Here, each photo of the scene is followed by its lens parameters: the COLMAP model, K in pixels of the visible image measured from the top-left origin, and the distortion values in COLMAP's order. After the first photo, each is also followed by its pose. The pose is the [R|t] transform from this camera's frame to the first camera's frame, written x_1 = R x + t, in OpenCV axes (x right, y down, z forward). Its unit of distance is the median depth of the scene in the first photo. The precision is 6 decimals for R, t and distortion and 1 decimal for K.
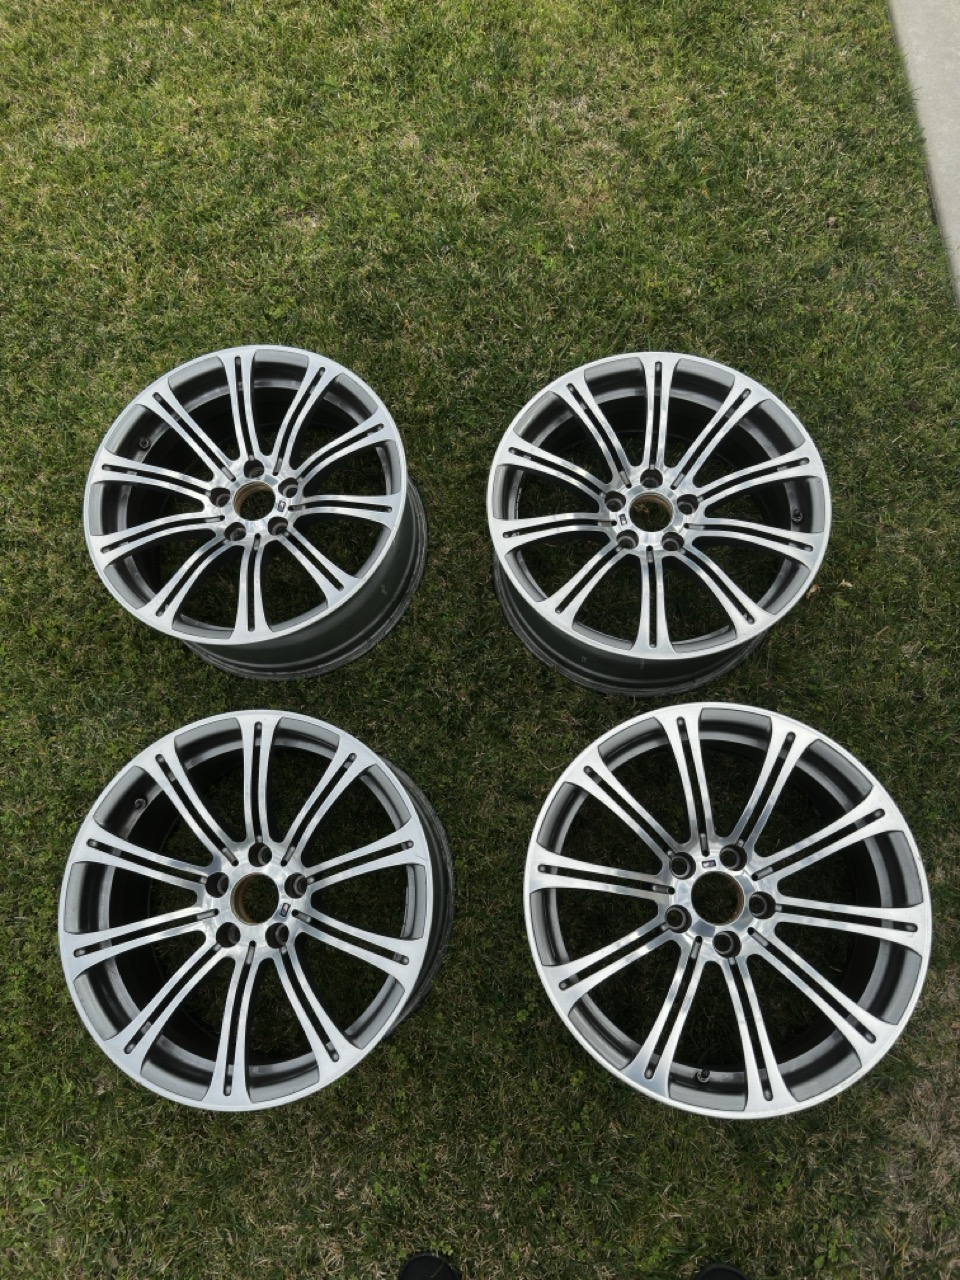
lens RADIAL K [[898.0, 0, 481.2], [0, 898.0, 639.8], [0, 0, 1]] dist [0.001718, -0.016488]
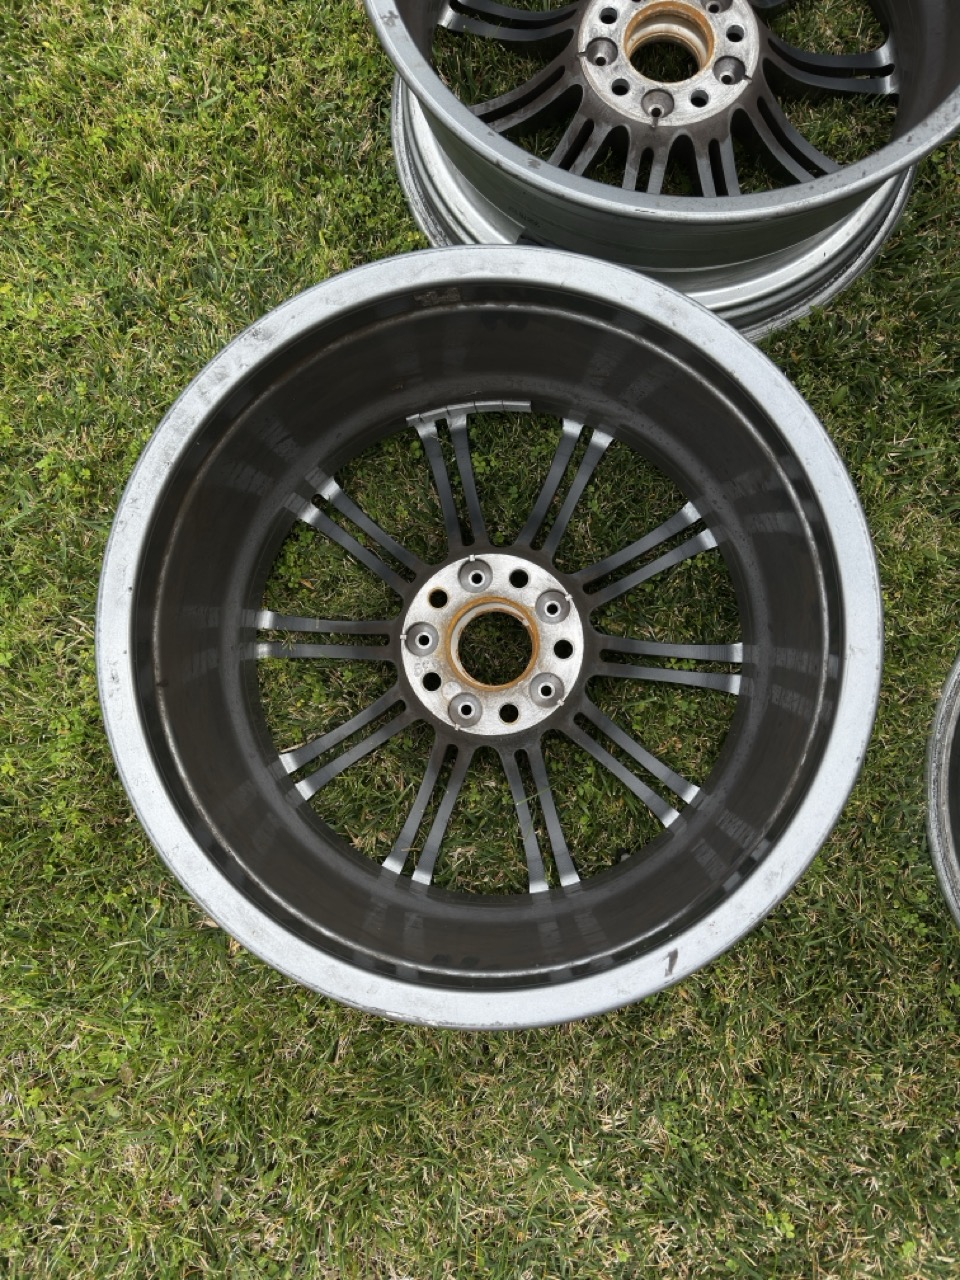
lens RADIAL K [[898.0, 0, 480.3], [0, 898.0, 652.8], [0, 0, 1]] dist [0.001718, -0.016488]
pose [[0.993931, 0.105781, 0.030194, -0.272491], [-0.109650, 0.974719, 0.194677, 0.183731], [-0.008837, -0.196806, 0.980403, 0.432041]]
